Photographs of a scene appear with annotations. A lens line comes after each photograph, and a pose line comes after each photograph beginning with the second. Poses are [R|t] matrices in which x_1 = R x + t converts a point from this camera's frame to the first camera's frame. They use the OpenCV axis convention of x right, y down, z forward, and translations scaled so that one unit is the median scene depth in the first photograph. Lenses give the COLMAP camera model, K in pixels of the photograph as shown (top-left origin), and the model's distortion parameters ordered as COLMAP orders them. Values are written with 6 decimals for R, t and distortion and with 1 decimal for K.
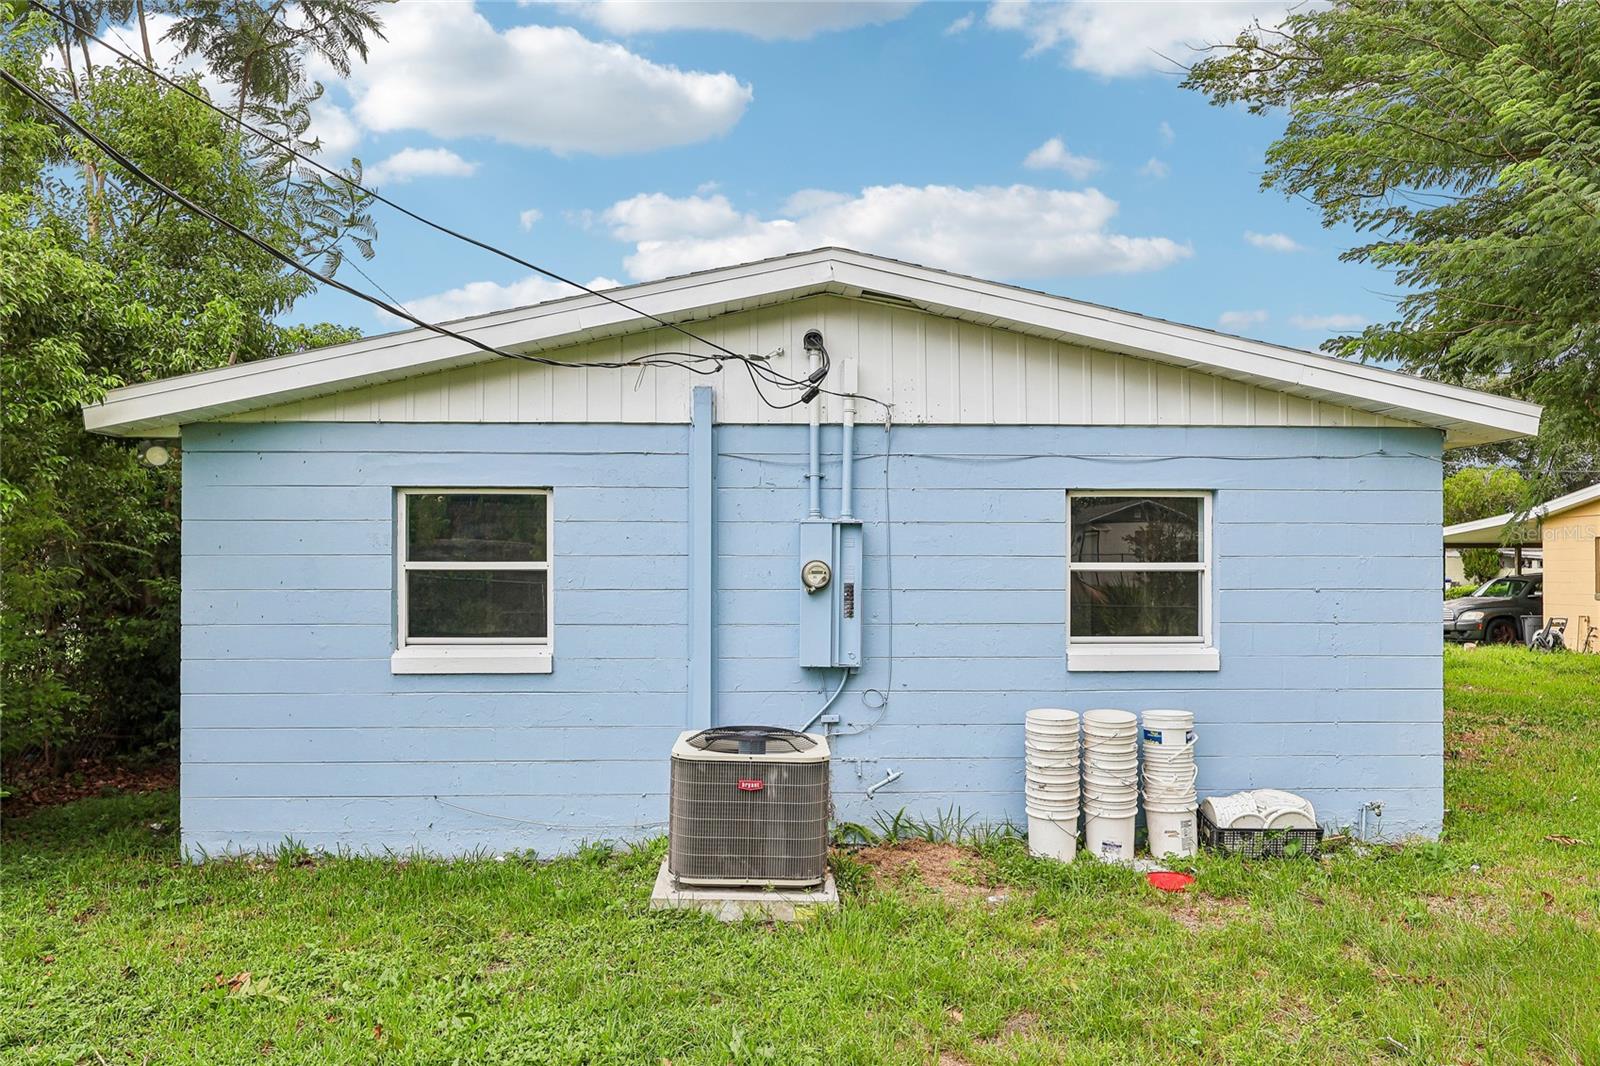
lens RADIAL K [[999.1, 0, 801.7], [0, 999.1, 567.5], [0, 0, 1]] dist [-0.000273, -0.000200]
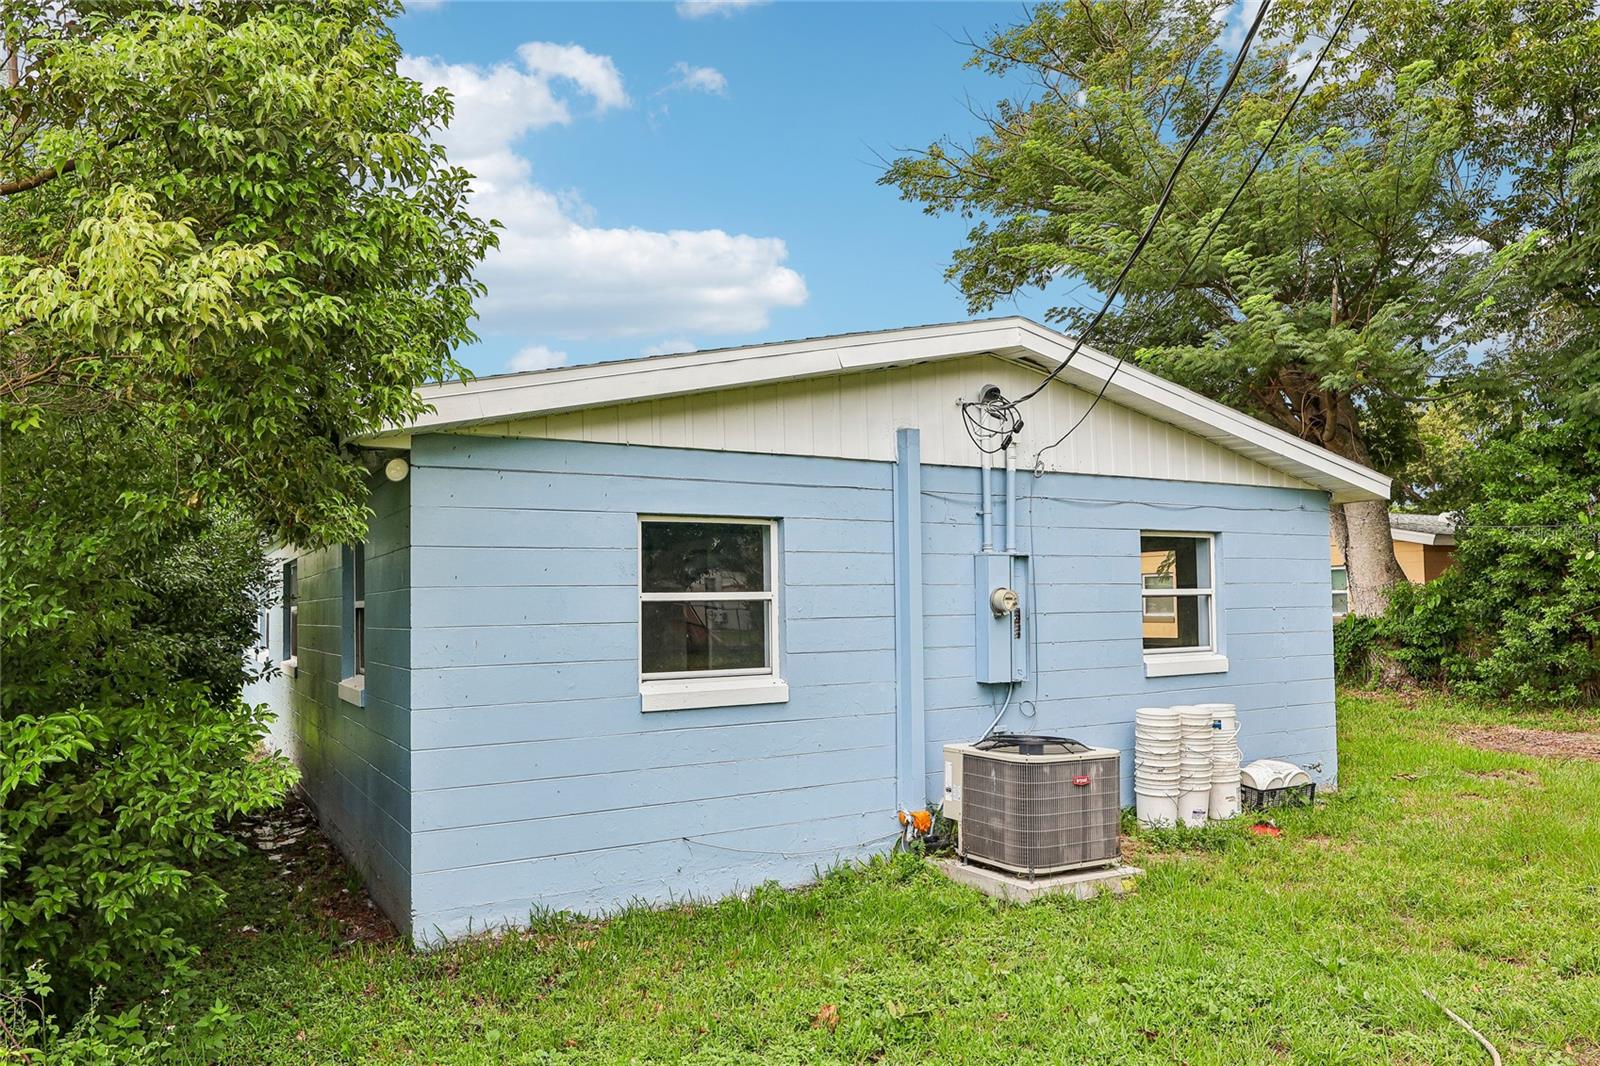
lens RADIAL K [[999.1, 0, 801.7], [0, 999.1, 567.5], [0, 0, 1]] dist [-0.000273, -0.000200]
pose [[0.892978, 0.002872, 0.450092, -0.688549], [0.011183, 0.999529, -0.028566, -0.000917], [-0.449962, 0.030543, 0.892525, 0.088523]]
